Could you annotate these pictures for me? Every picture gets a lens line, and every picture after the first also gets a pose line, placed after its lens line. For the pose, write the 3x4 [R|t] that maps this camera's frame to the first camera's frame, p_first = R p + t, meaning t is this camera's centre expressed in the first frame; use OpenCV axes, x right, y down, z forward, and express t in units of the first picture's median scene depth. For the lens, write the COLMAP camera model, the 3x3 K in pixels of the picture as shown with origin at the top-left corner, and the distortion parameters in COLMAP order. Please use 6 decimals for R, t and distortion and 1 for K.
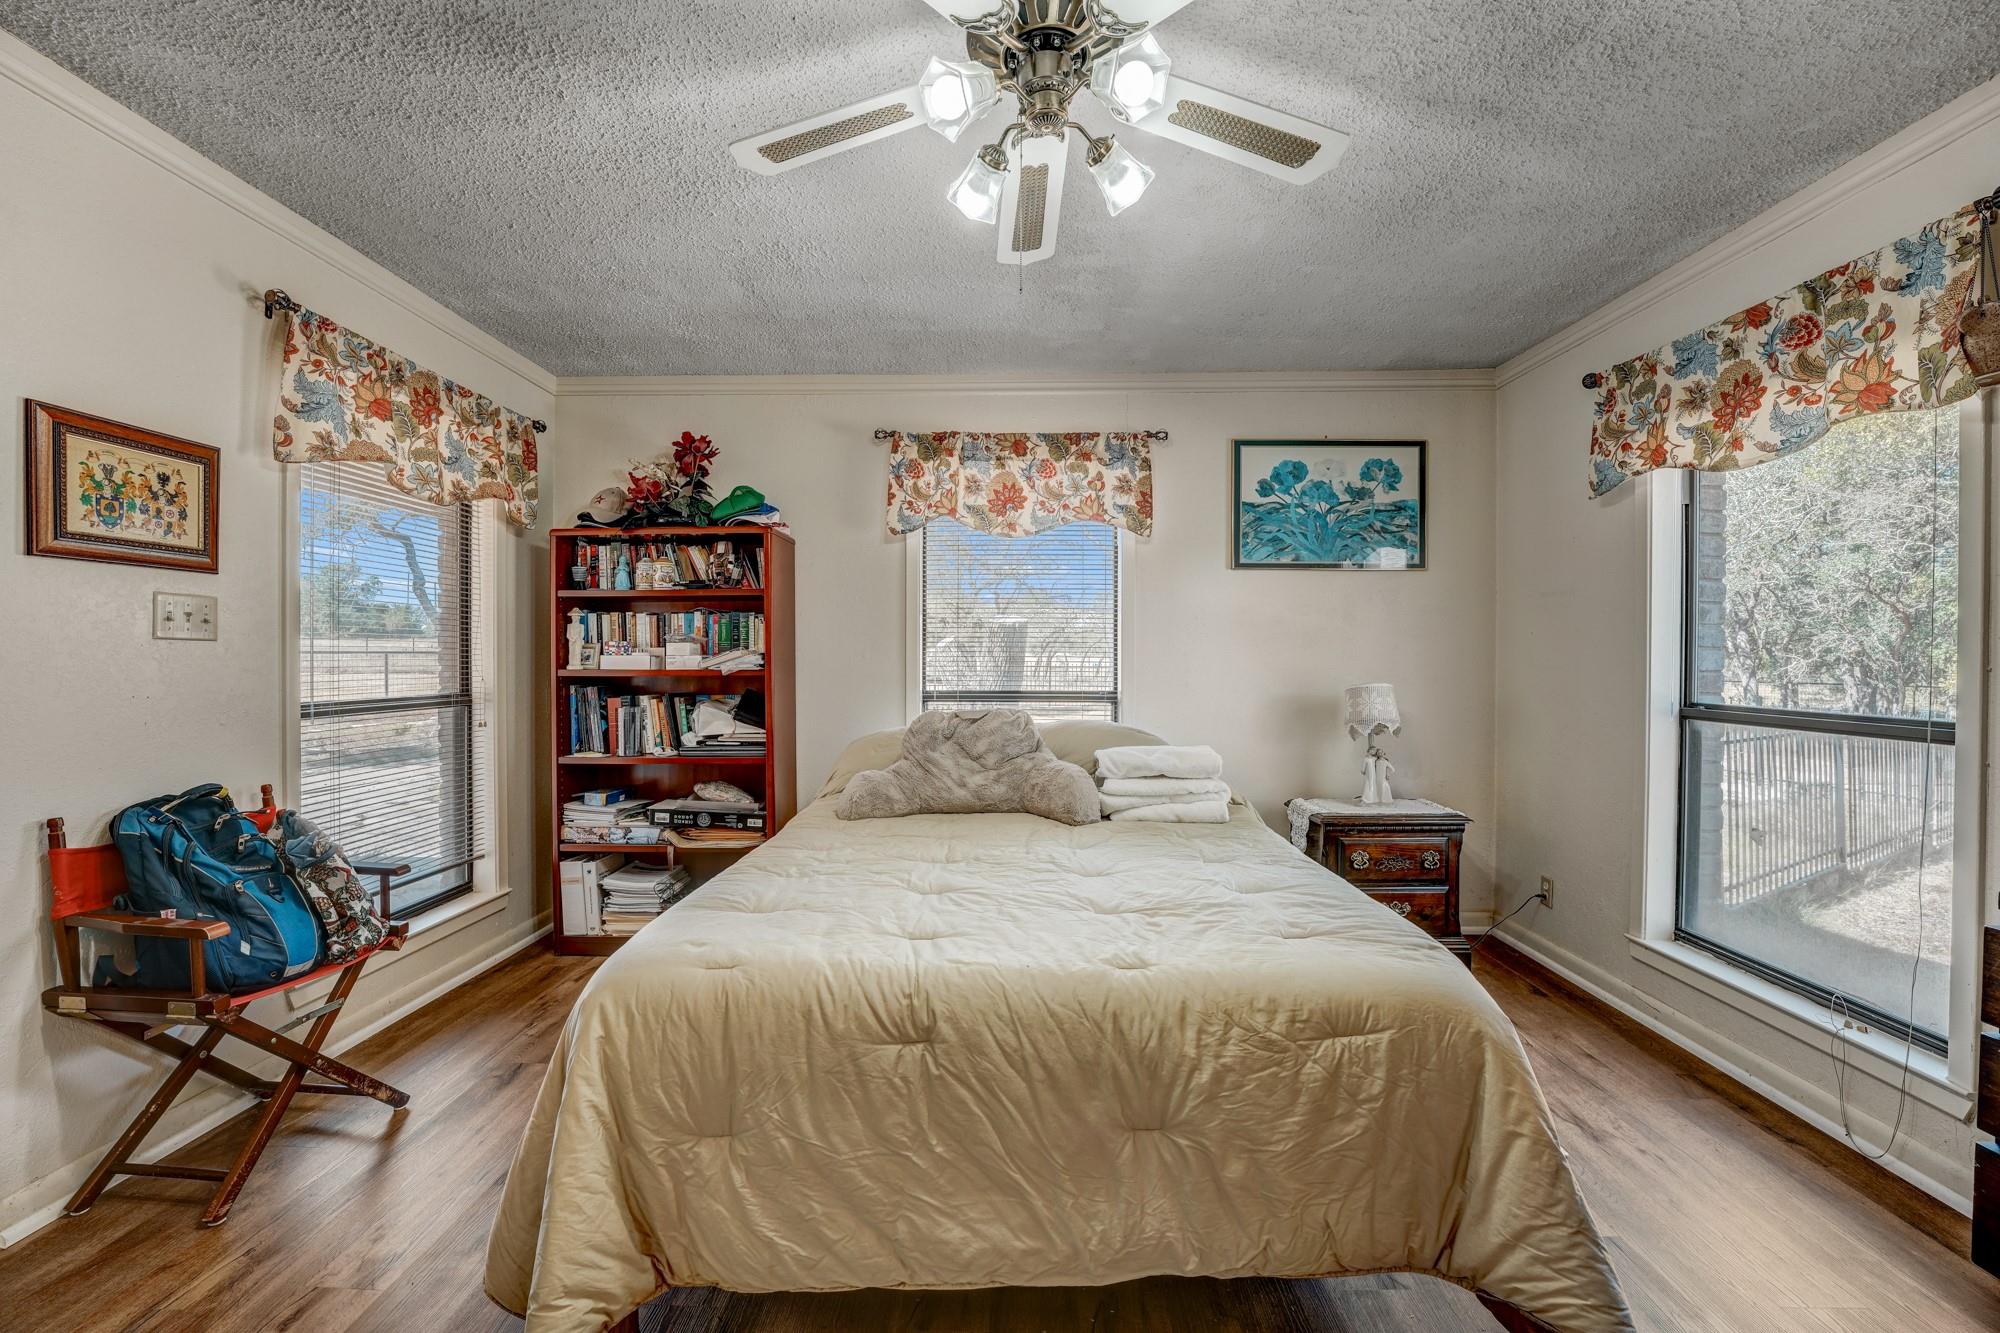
lens RADIAL K [[814.9, 0, 1001.5], [0, 814.9, 659.1], [0, 0, 1]] dist [-0.021722, 0.000352]
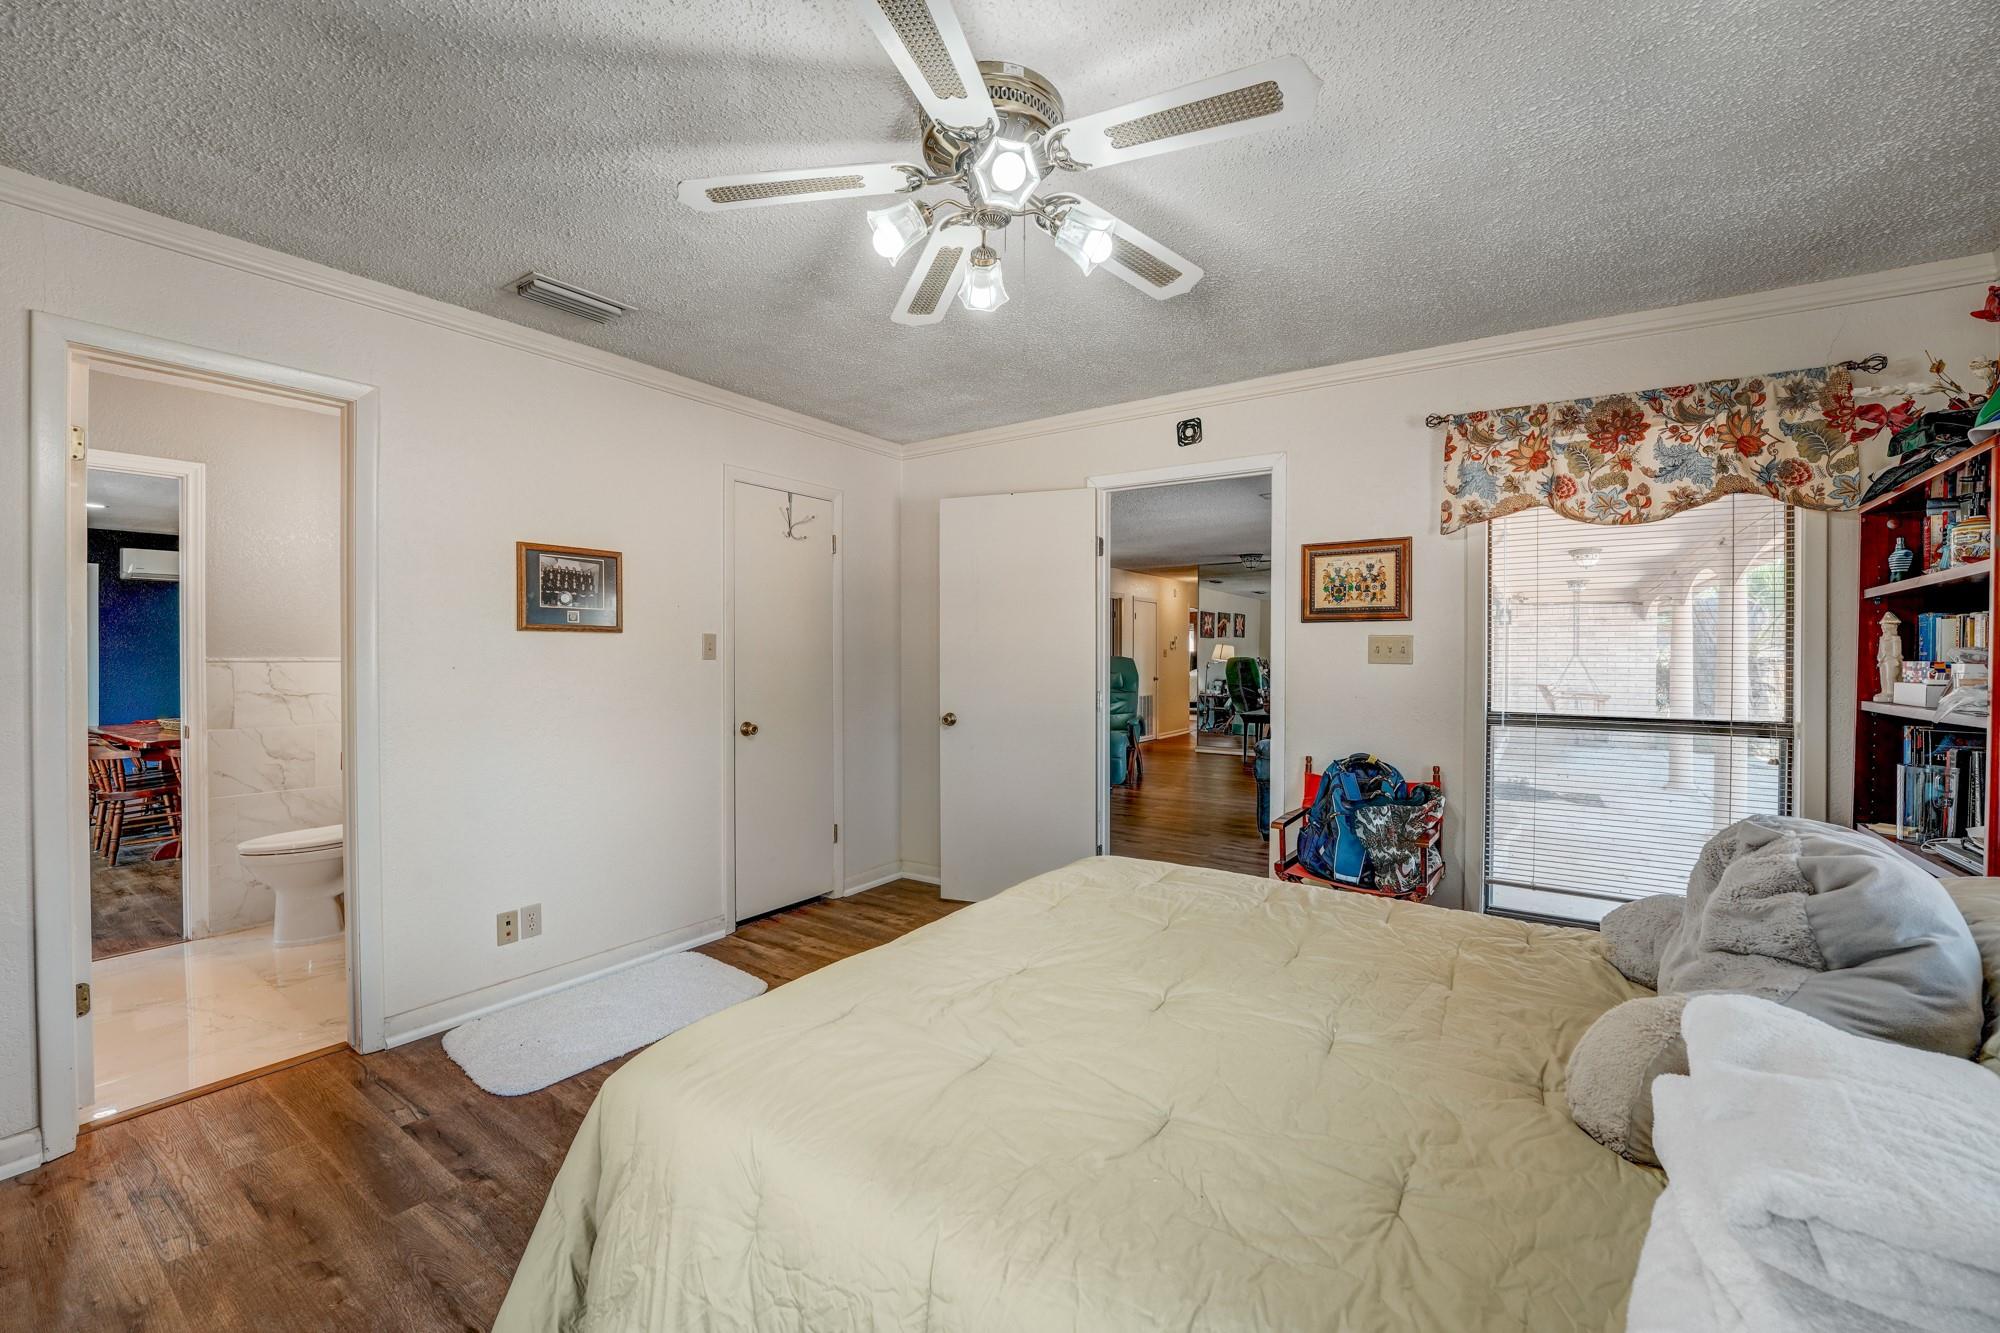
lens RADIAL K [[814.9, 0, 1008.6], [0, 814.9, 668.7], [0, 0, 1]] dist [-0.021722, 0.000352]
pose [[-0.541510, 0.010179, -0.840633, 0.721871], [-0.005340, 0.999865, 0.015547, -0.034820], [0.840677, 0.012907, -0.541383, 1.190333]]
